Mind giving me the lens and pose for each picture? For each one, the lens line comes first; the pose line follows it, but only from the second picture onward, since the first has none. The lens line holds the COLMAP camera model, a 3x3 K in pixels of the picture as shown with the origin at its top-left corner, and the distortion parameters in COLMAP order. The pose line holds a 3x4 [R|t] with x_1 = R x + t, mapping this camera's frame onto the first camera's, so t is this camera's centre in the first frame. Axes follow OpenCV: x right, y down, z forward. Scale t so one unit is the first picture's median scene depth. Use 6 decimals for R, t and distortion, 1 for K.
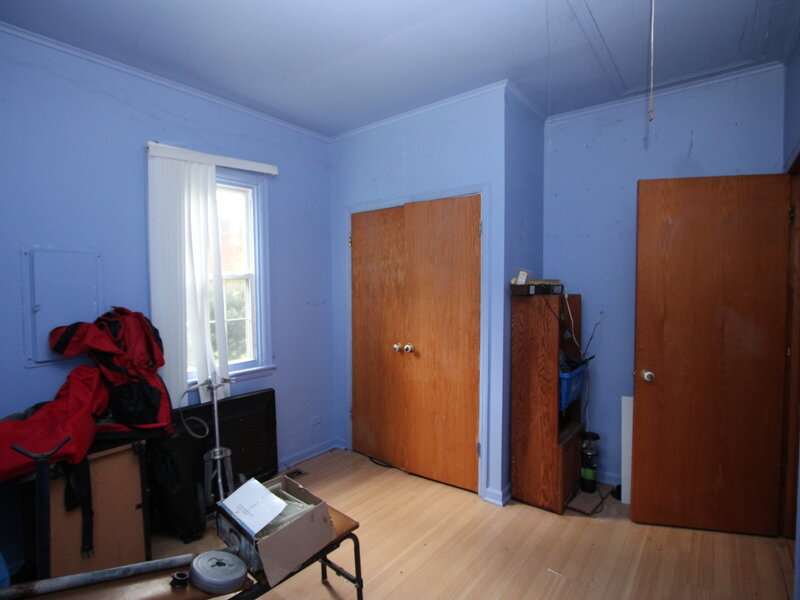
lens RADIAL K [[415.6, 0, 399.8], [0, 415.6, 297.8], [0, 0, 1]] dist [-0.018144, 0.002607]
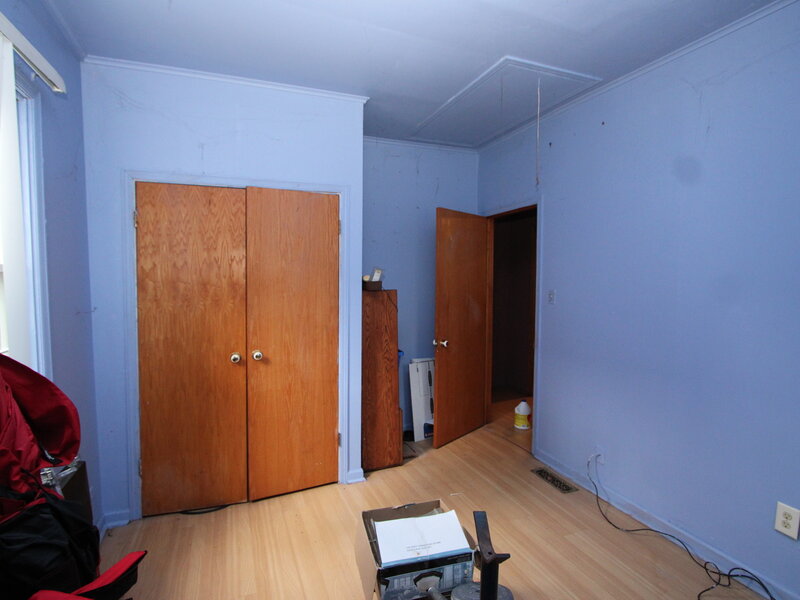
lens RADIAL K [[415.6, 0, 399.8], [0, 415.6, 297.8], [0, 0, 1]] dist [-0.018144, 0.002607]
pose [[0.497043, -0.037553, 0.866913, -0.612948], [0.034507, 0.999128, 0.023496, -0.009530], [-0.867040, 0.018236, 0.497905, 0.334241]]
